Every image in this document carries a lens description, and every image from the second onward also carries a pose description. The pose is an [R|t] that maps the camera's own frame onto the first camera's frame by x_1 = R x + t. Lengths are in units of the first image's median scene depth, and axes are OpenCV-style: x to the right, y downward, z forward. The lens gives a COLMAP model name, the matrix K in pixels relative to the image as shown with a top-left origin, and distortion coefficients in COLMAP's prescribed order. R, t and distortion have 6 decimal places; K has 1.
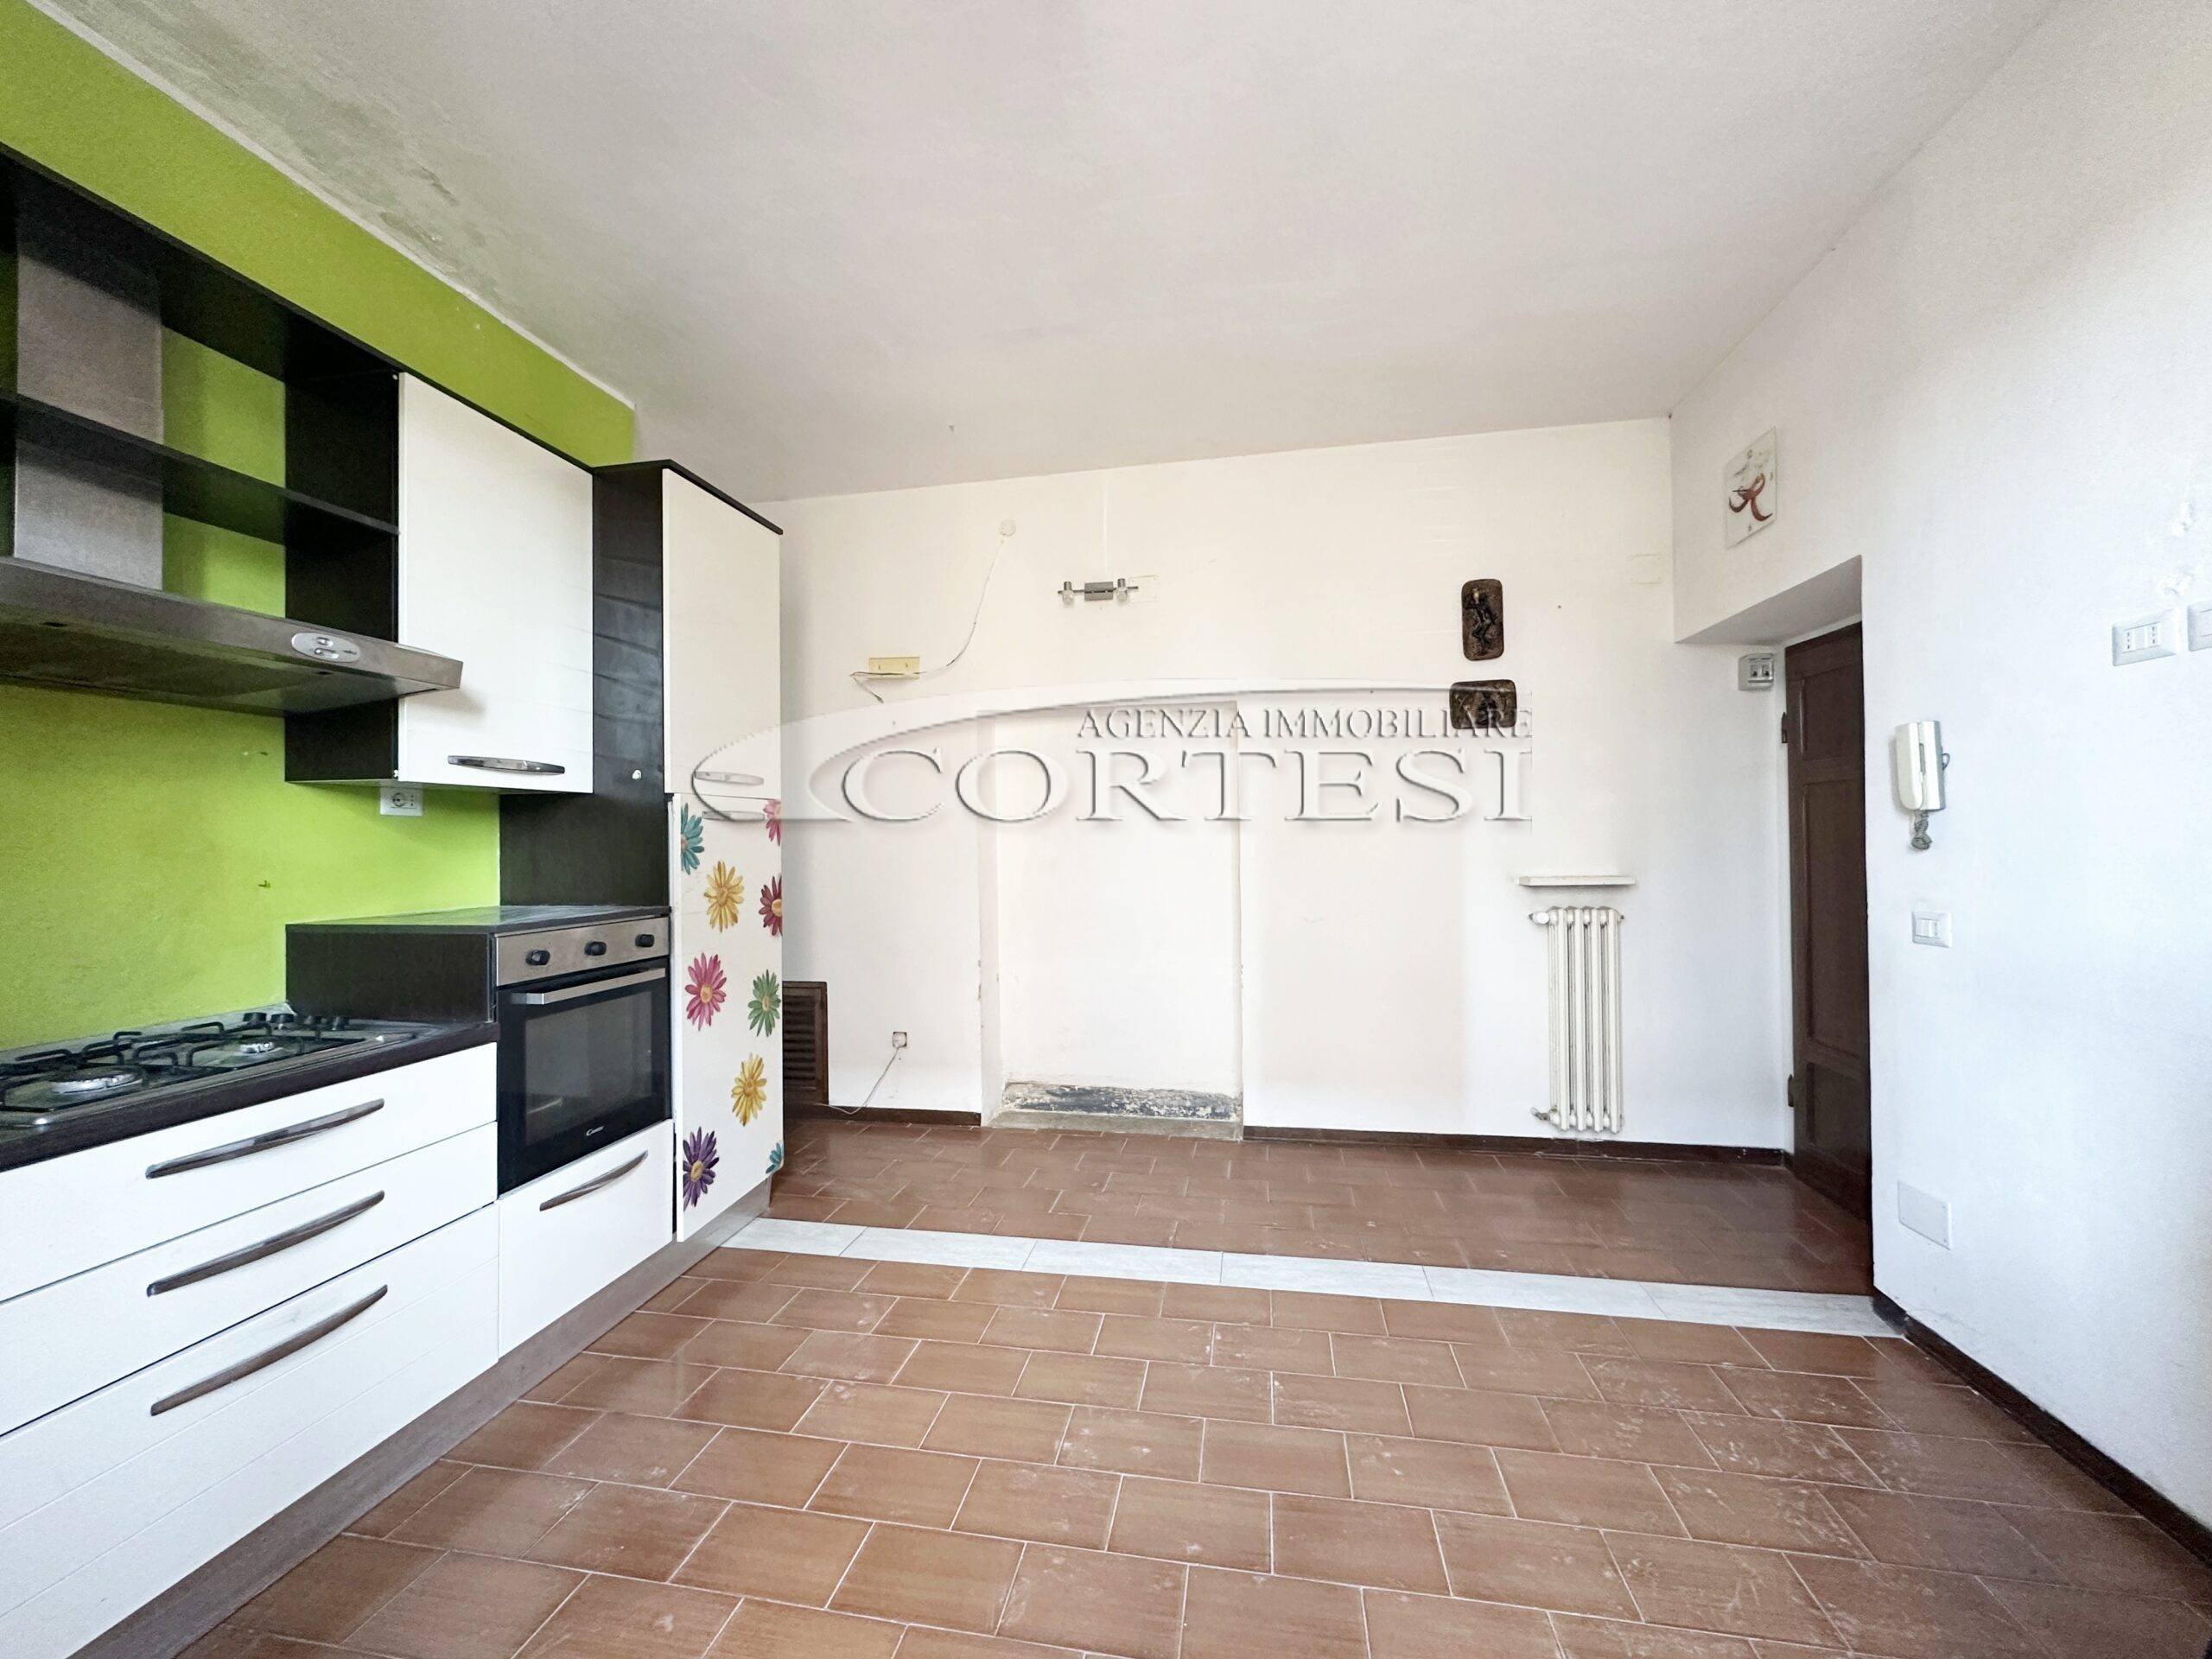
lens RADIAL K [[877.1, 0, 1105.4], [0, 877.1, 831.0], [0, 0, 1]] dist [-0.003735, 0.000292]
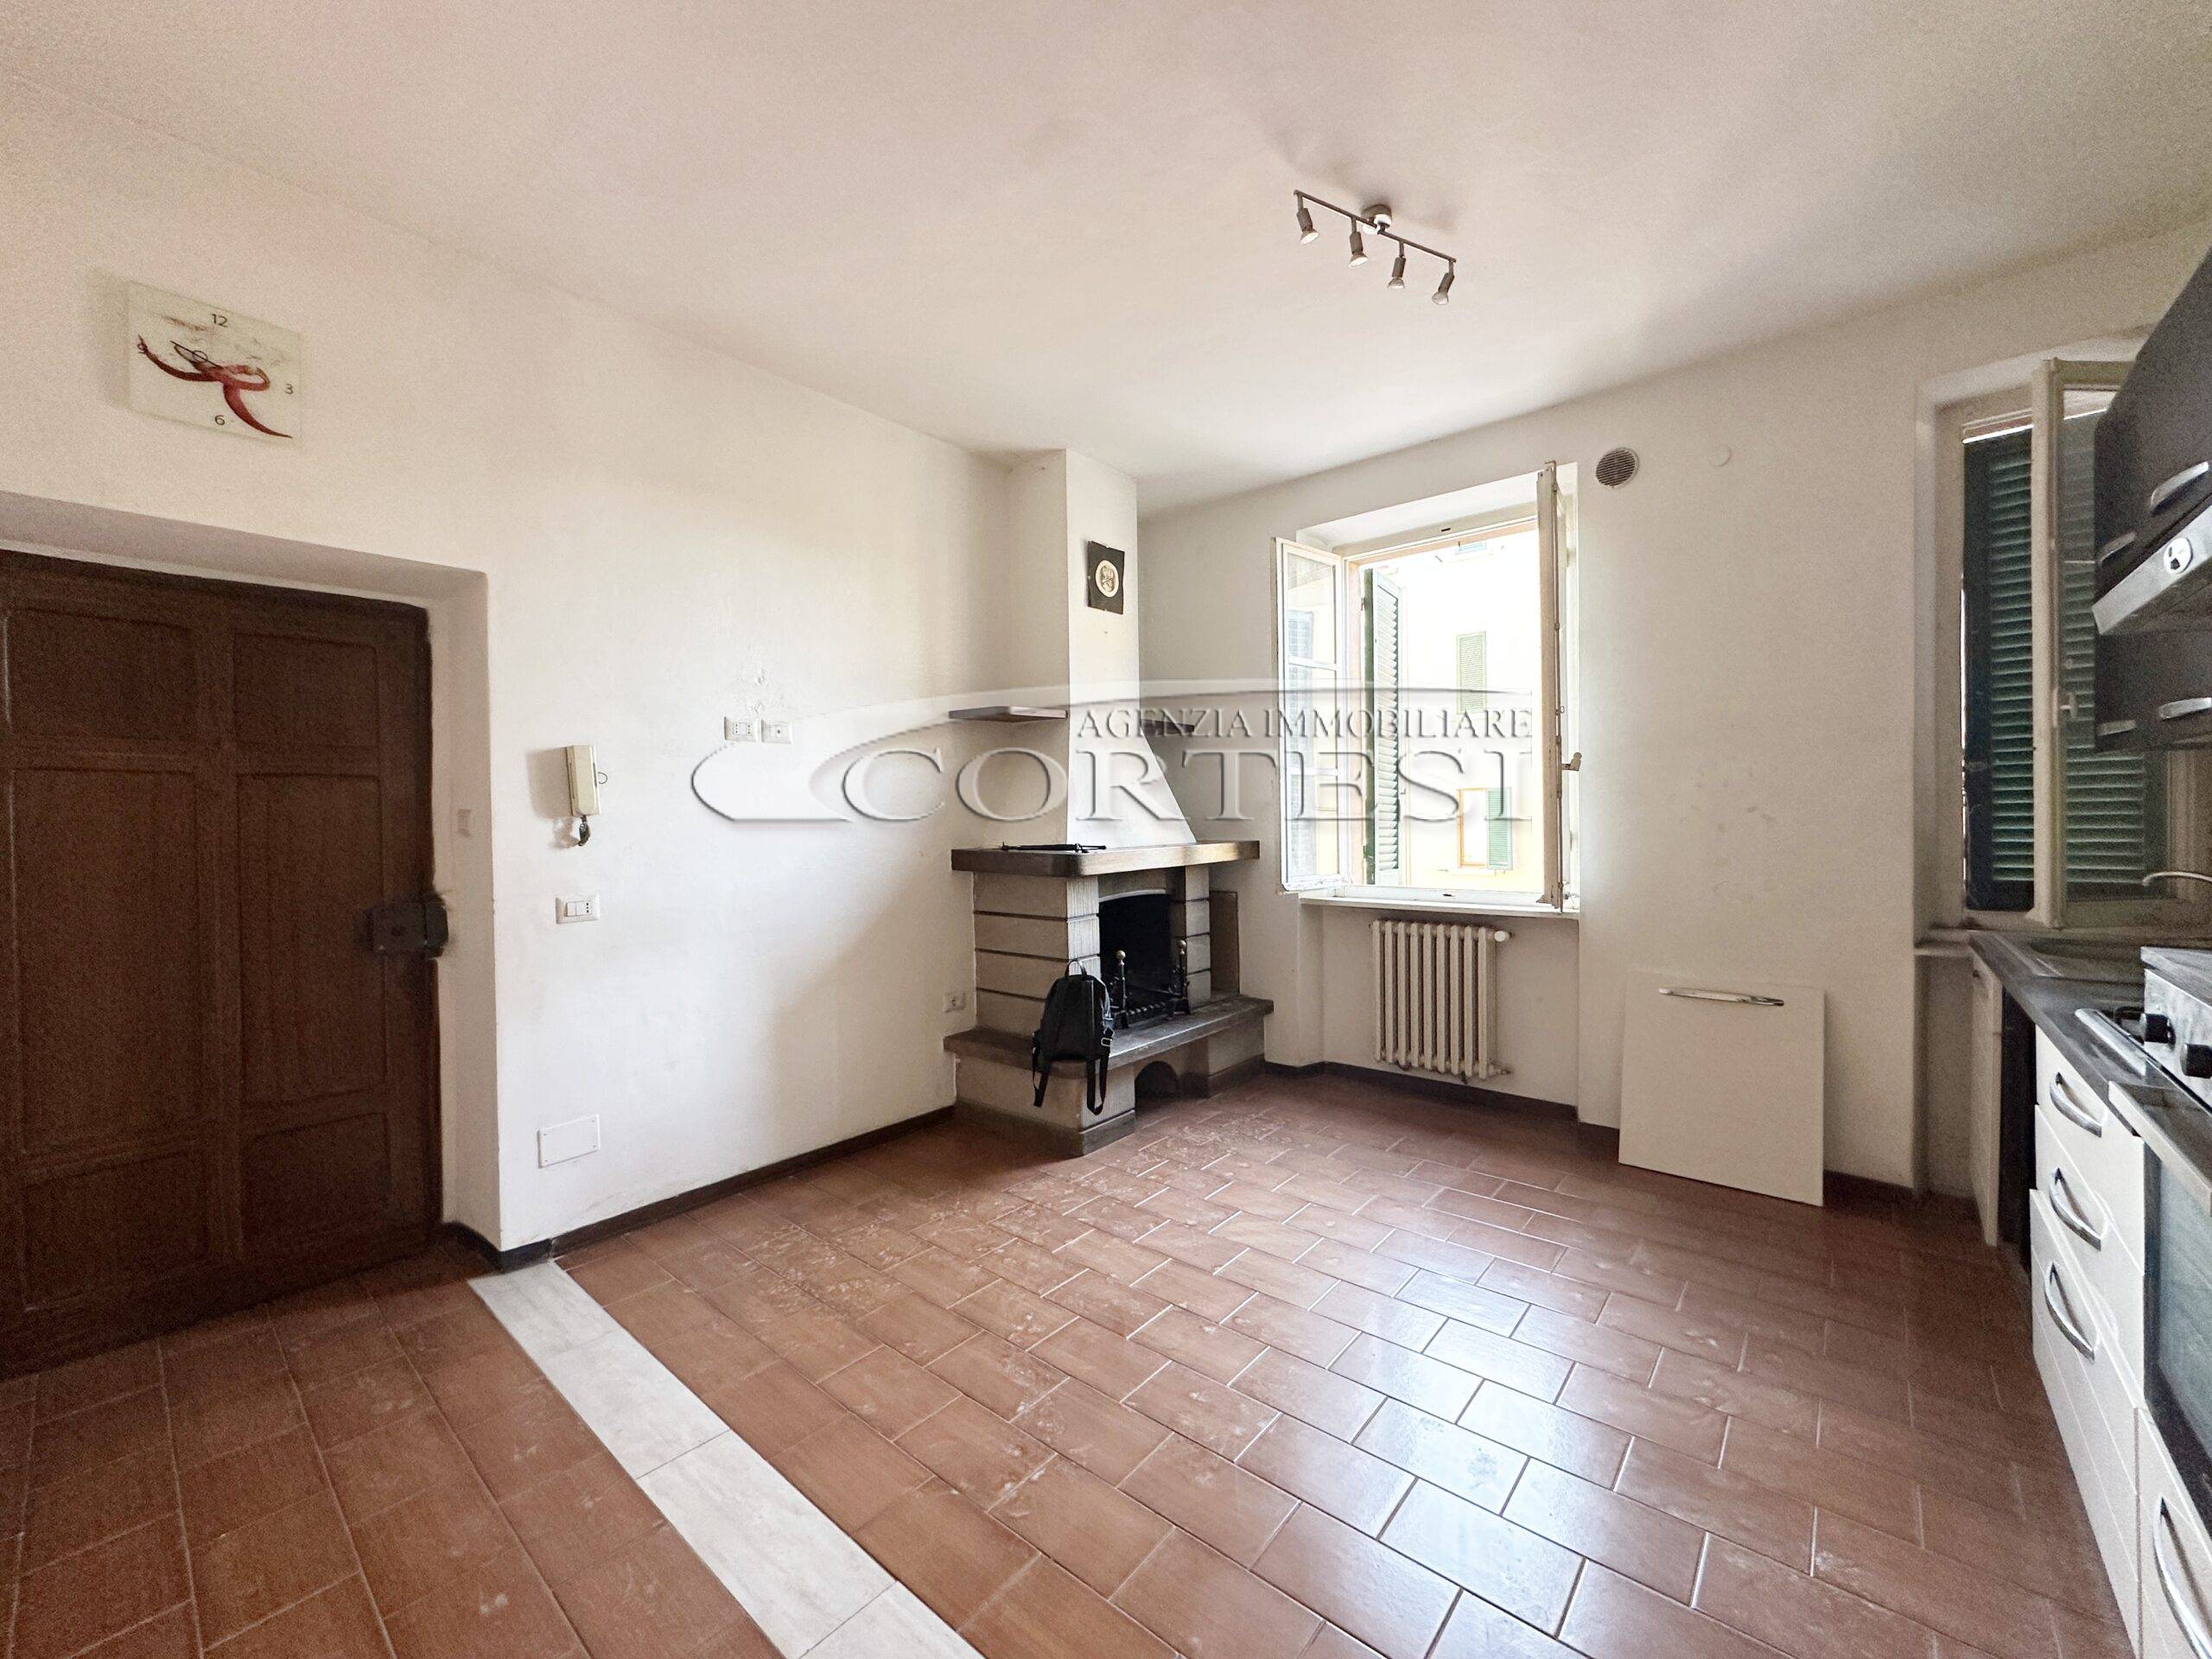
lens RADIAL K [[877.1, 0, 1105.4], [0, 877.1, 831.0], [0, 0, 1]] dist [-0.003735, 0.000292]
pose [[-0.862330, 0.017020, 0.506061, -0.292516], [0.018852, 0.999821, -0.001503, 0.012425], [-0.505996, 0.008244, -0.862496, 1.398102]]
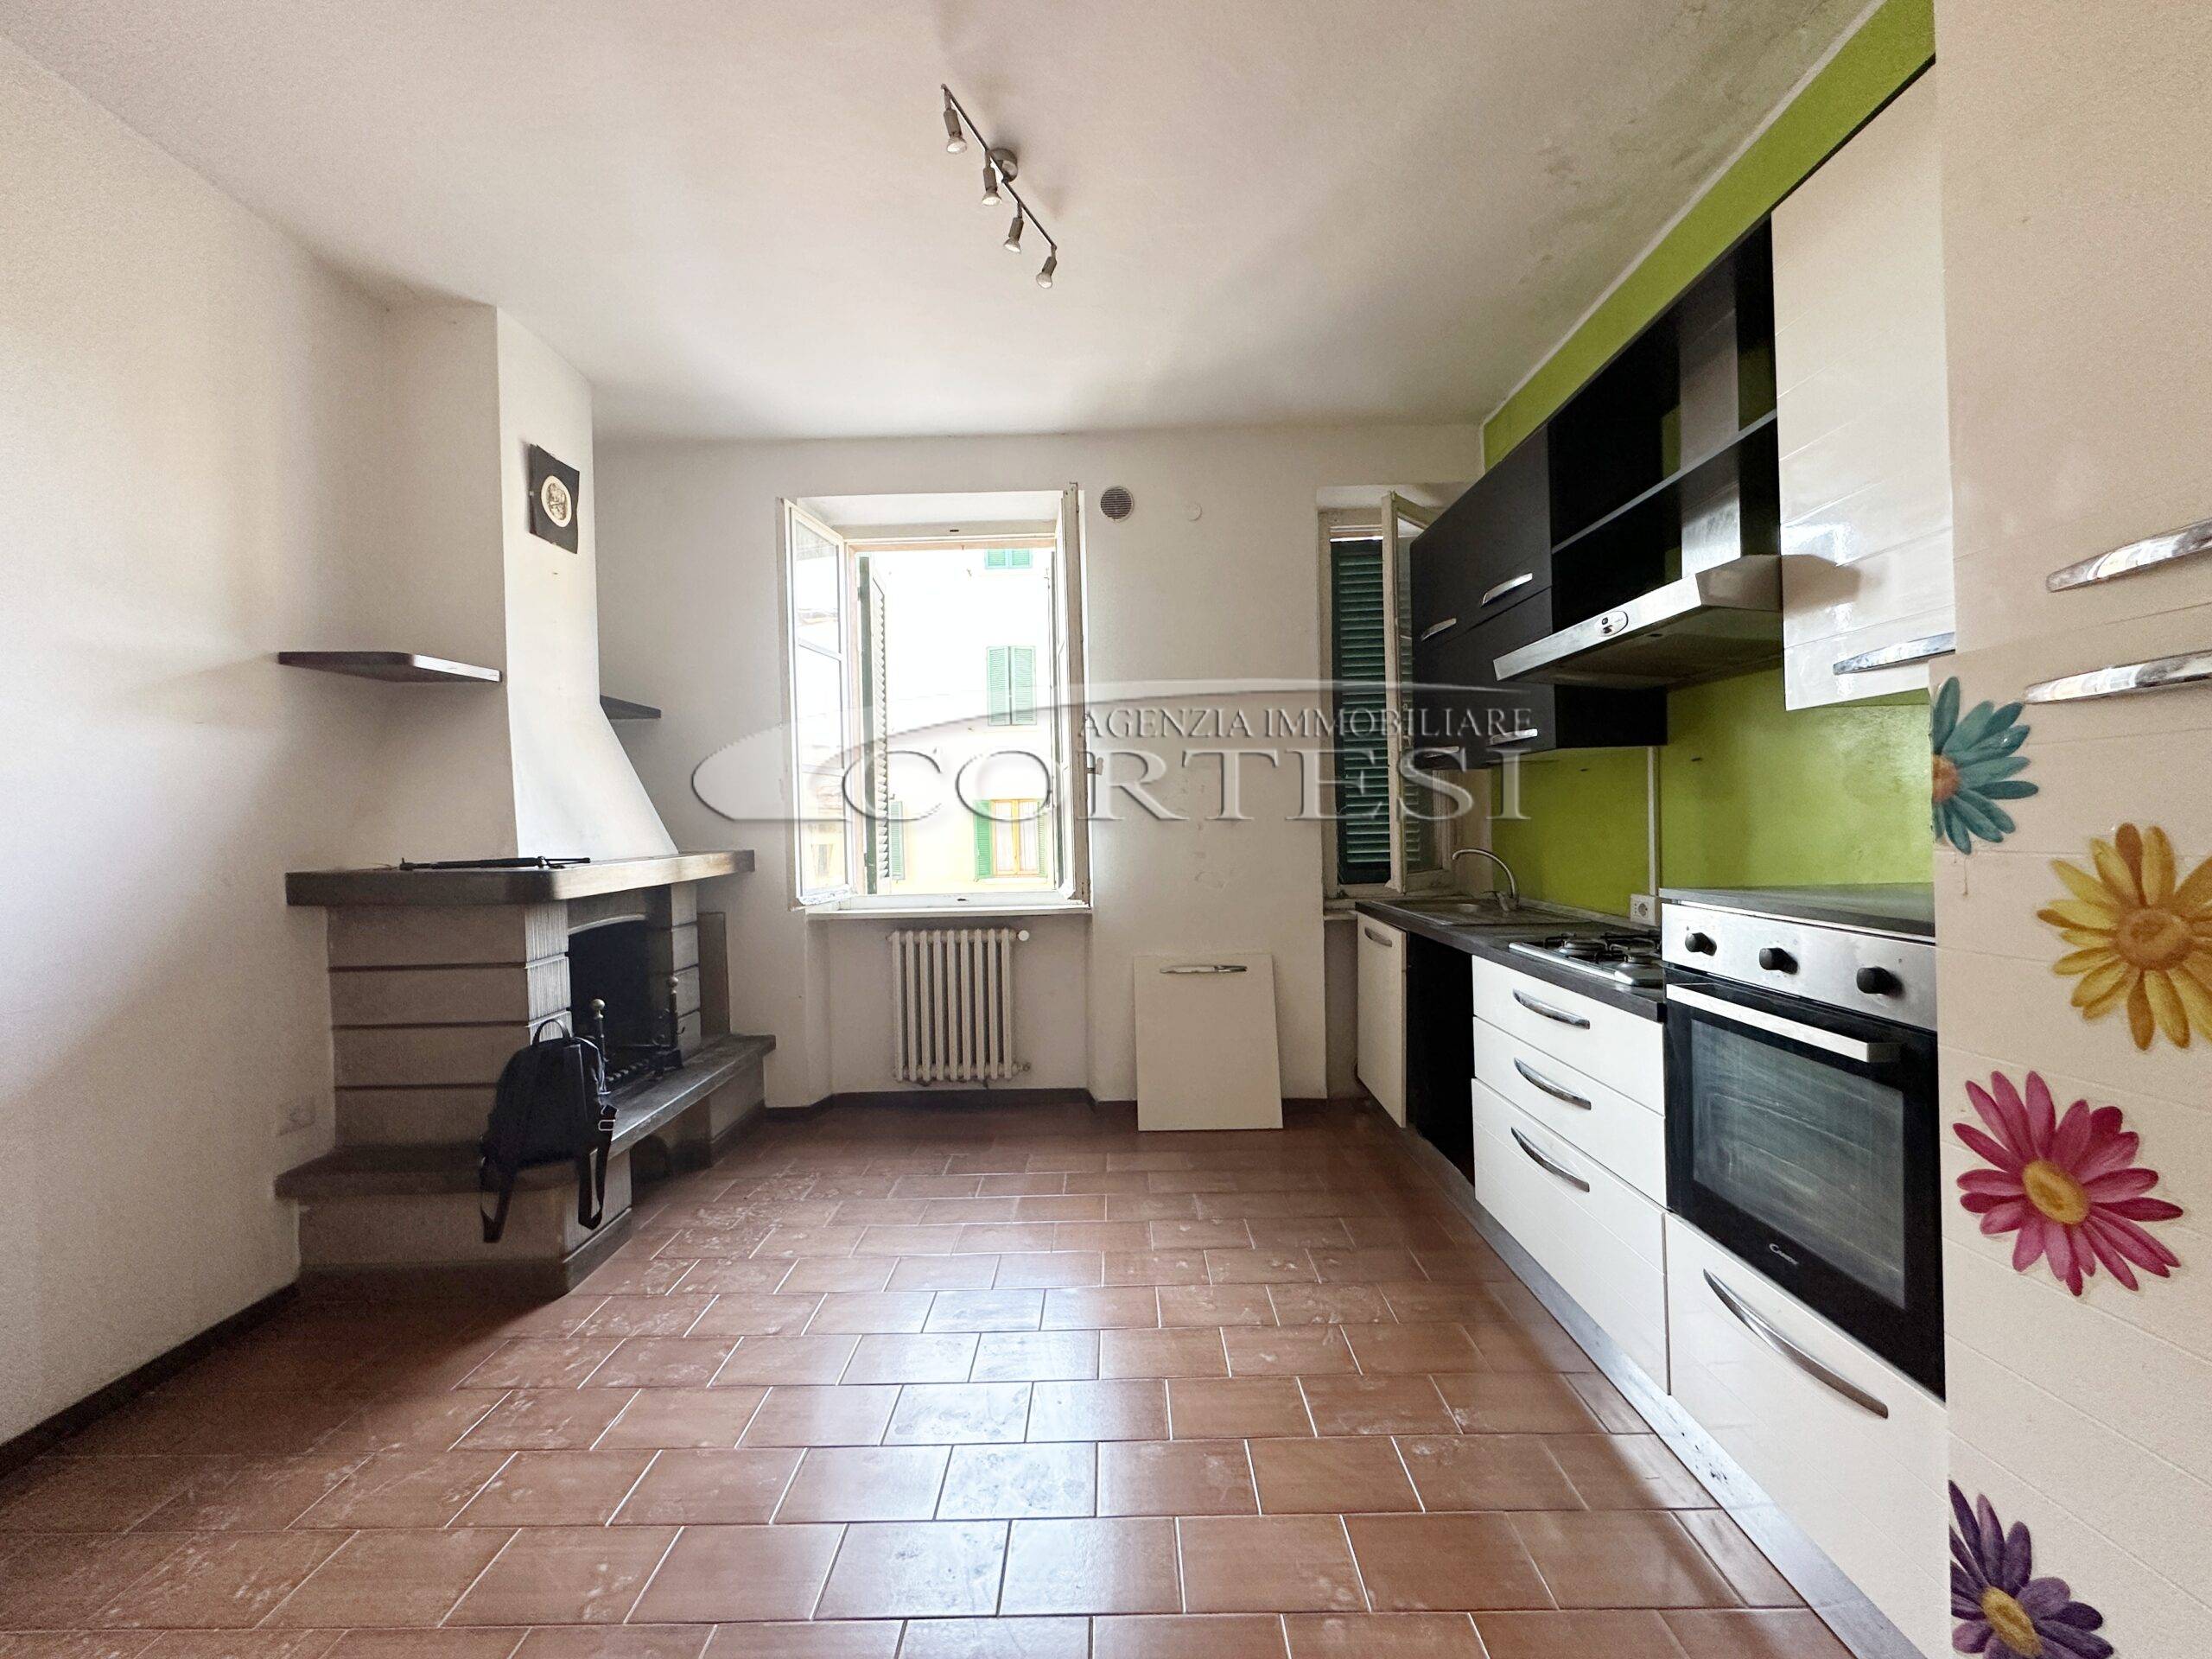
lens RADIAL K [[877.1, 0, 1105.4], [0, 877.1, 831.0], [0, 0, 1]] dist [-0.003735, 0.000292]
pose [[-0.985346, 0.036875, -0.166532, -0.021127], [0.037335, 0.999303, 0.000371, 0.023964], [0.166430, -0.005852, -0.986036, 1.309151]]
